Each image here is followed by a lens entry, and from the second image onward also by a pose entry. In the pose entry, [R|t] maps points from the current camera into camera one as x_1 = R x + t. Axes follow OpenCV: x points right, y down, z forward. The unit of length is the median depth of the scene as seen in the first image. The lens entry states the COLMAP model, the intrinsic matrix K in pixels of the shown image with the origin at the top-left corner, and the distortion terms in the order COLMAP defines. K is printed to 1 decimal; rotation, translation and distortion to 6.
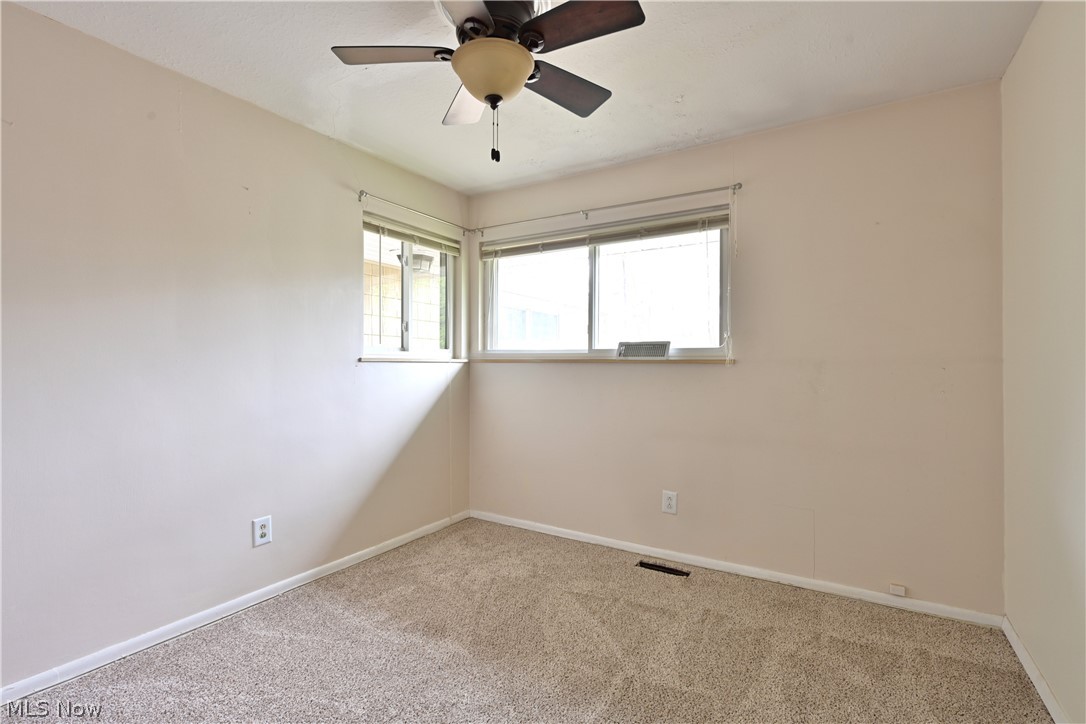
lens RADIAL K [[504.5, 0, 543.0], [0, 504.5, 362.0], [0, 0, 1]] dist [-0.001091, 0.000092]
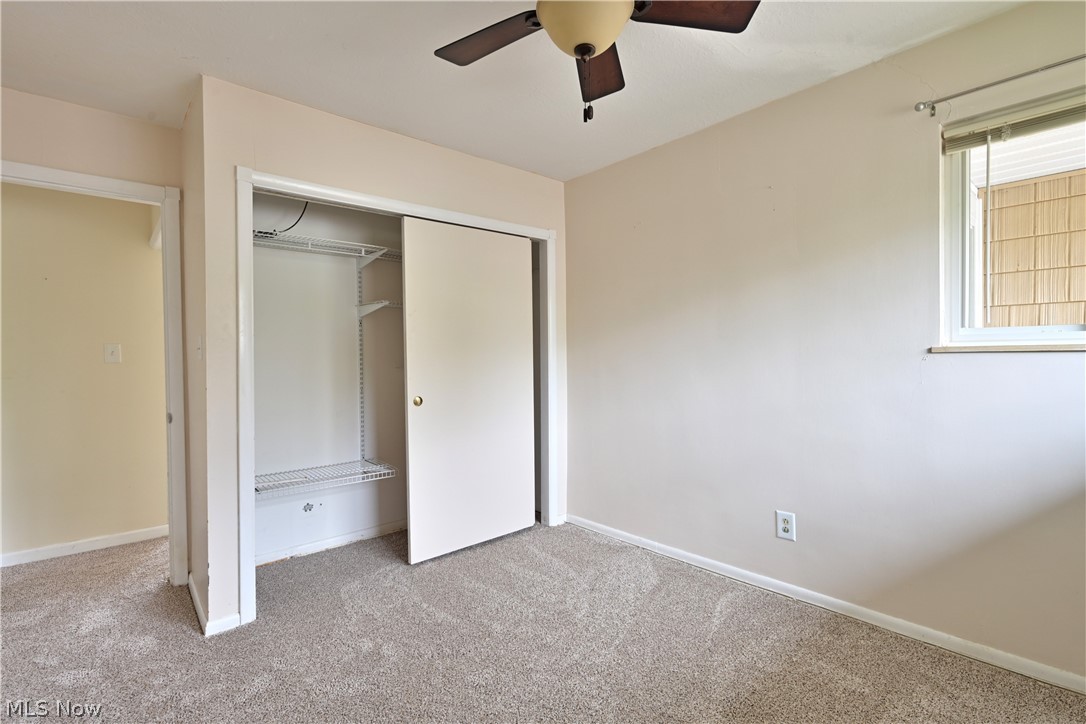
lens RADIAL K [[504.5, 0, 543.0], [0, 504.5, 362.0], [0, 0, 1]] dist [-0.001091, 0.000092]
pose [[-0.281781, 0.012501, -0.959397, 0.505377], [0.014812, 0.999853, 0.008678, -0.002445], [0.959364, -0.011766, -0.281924, 0.791164]]
